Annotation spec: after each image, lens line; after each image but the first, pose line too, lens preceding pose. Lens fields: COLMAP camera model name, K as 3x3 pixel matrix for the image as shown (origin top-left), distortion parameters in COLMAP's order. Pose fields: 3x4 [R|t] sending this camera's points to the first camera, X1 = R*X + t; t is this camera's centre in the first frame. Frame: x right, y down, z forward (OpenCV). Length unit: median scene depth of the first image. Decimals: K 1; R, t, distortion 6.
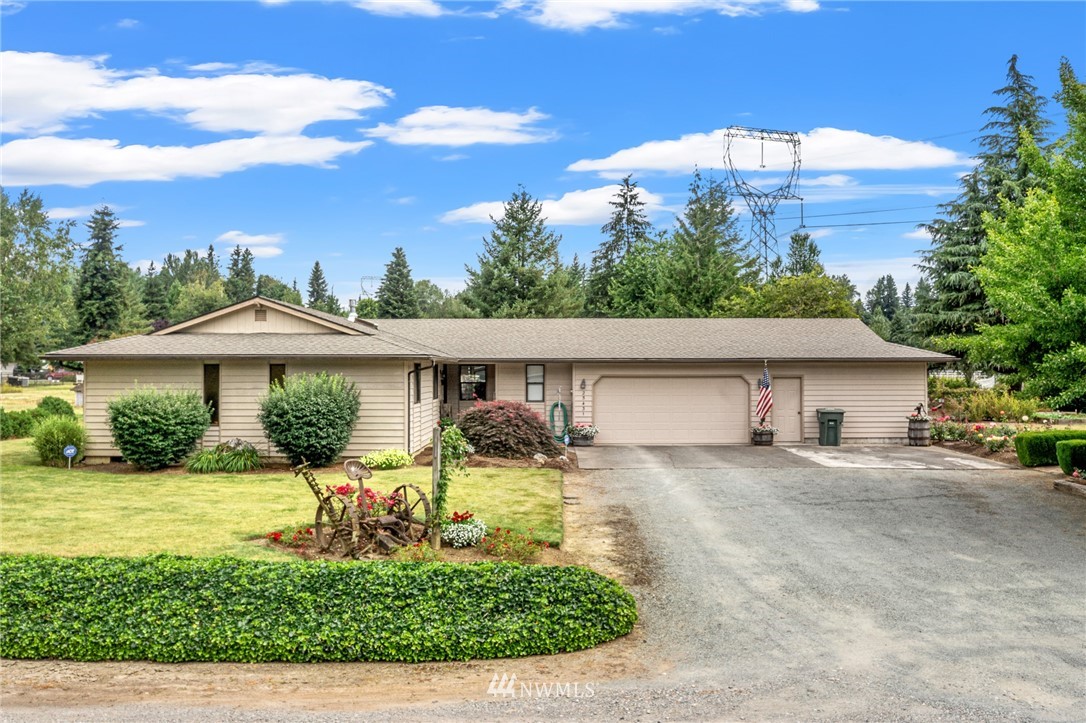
lens RADIAL K [[901.4, 0, 544.7], [0, 901.4, 363.7], [0, 0, 1]] dist [-0.006333, 0.001549]
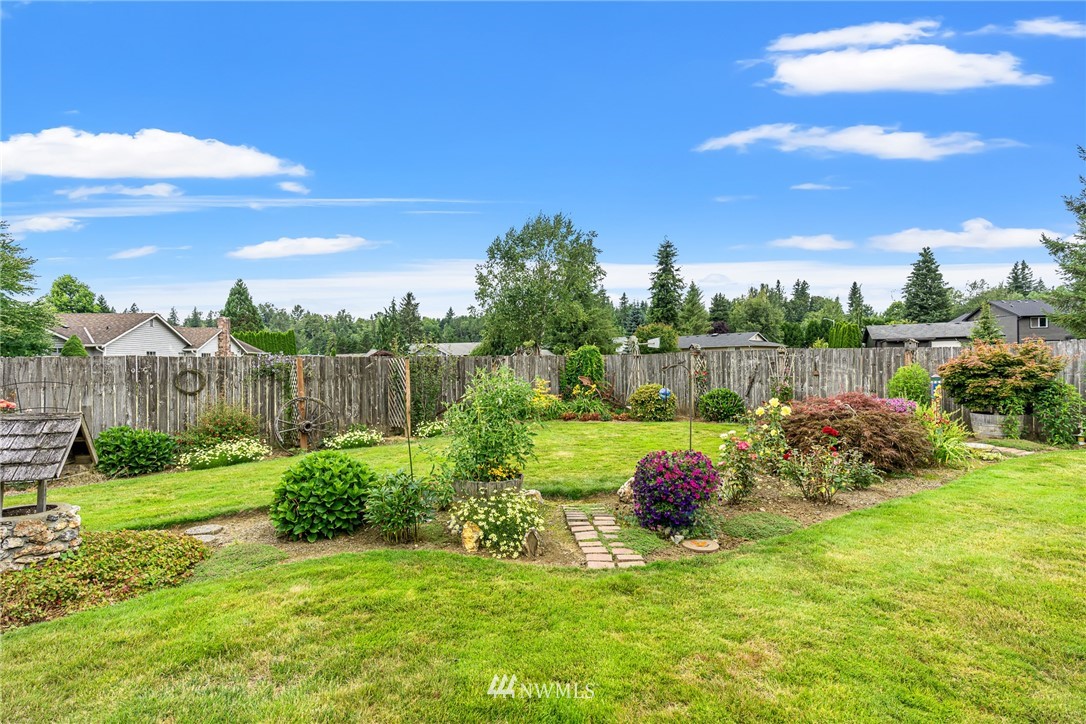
lens RADIAL K [[493.7, 0, 548.8], [0, 493.7, 364.6], [0, 0, 1]] dist [-0.000576, 0.000823]
pose [[0.687995, -0.009005, -0.725659, -0.202527], [0.021321, 0.999742, 0.007809, 0.029886], [0.725402, -0.020845, 0.688010, 1.161377]]
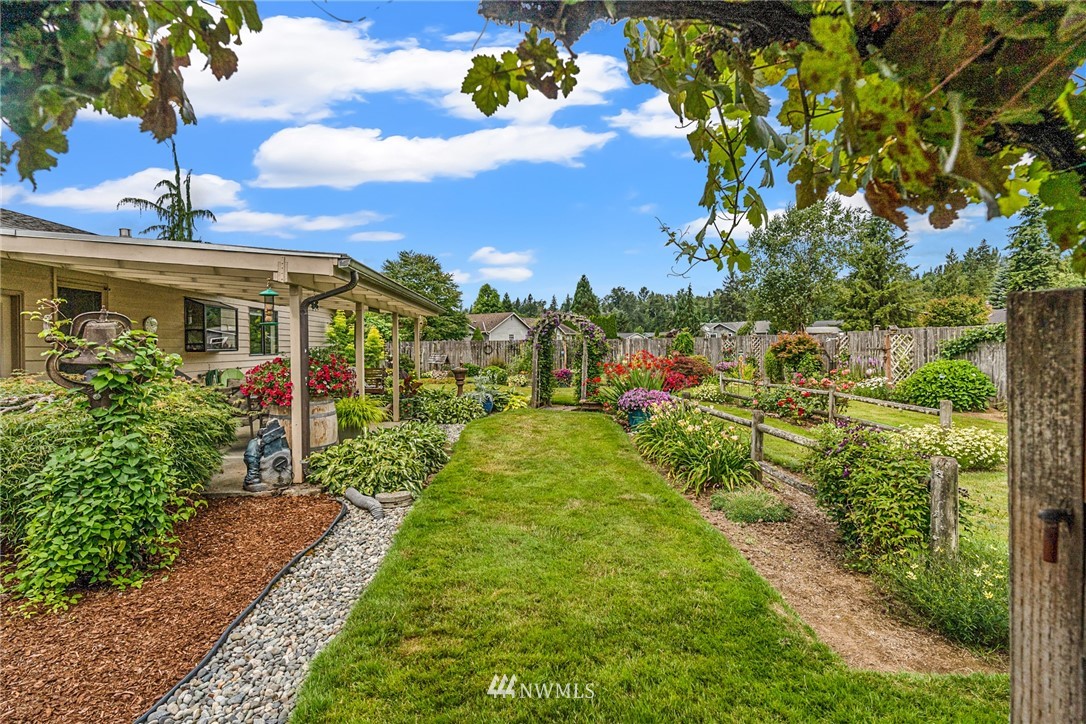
lens RADIAL K [[500.8, 0, 545.7], [0, 500.8, 346.7], [0, 0, 1]] dist [-0.002081, 0.000339]
pose [[0.087552, 0.003142, -0.996155, 0.229038], [0.019552, 0.999797, 0.004871, 0.030846], [0.995968, -0.019903, 0.087473, 1.223313]]
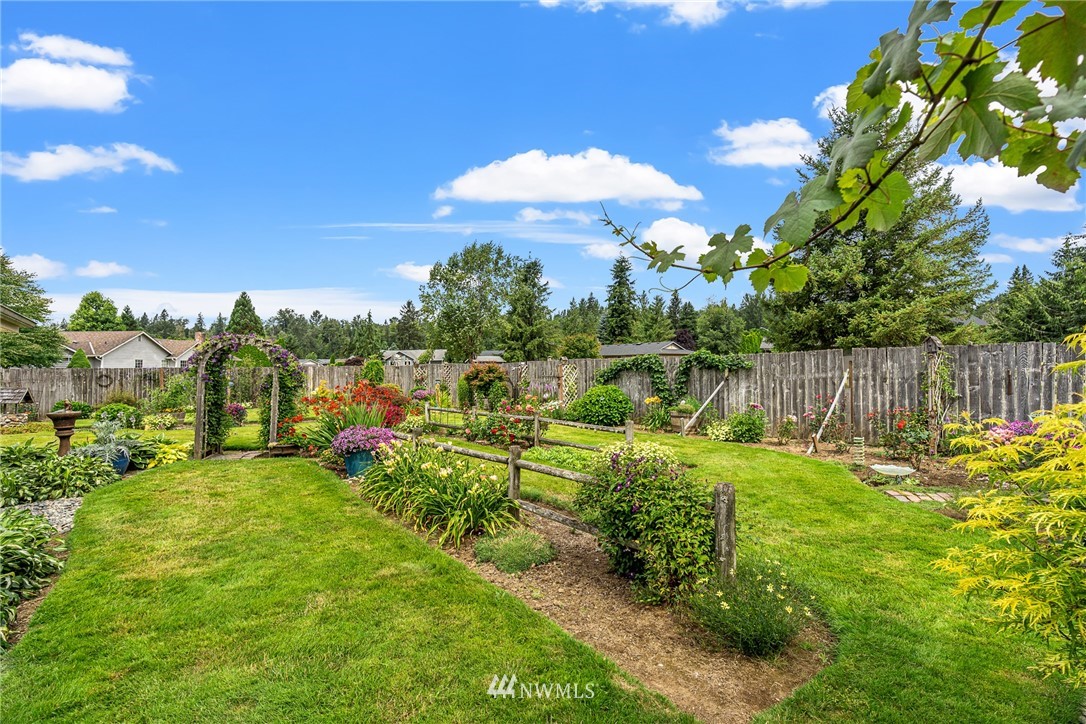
lens RADIAL K [[493.2, 0, 544.1], [0, 493.2, 364.8], [0, 0, 1]] dist [-0.004588, 0.000995]
pose [[0.655641, -0.012672, -0.754966, 0.199132], [0.018463, 0.999829, -0.000748, 0.029031], [0.754847, -0.013449, 0.655763, 1.213634]]
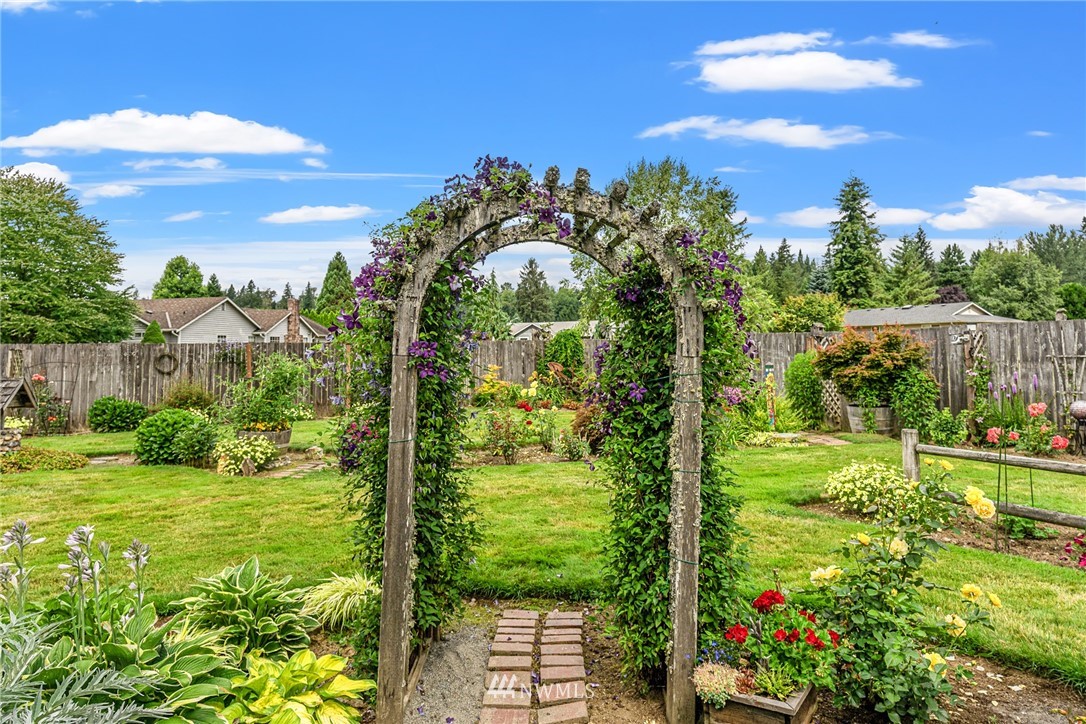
lens RADIAL K [[651.4, 0, 540.8], [0, 651.4, 311.5], [0, 0, 1]] dist [-0.001262, 0.002722]
pose [[0.459027, -0.057794, -0.886541, -0.025351], [0.020981, 0.998309, -0.054217, 0.031101], [0.888175, 0.006286, 0.459463, 1.224783]]
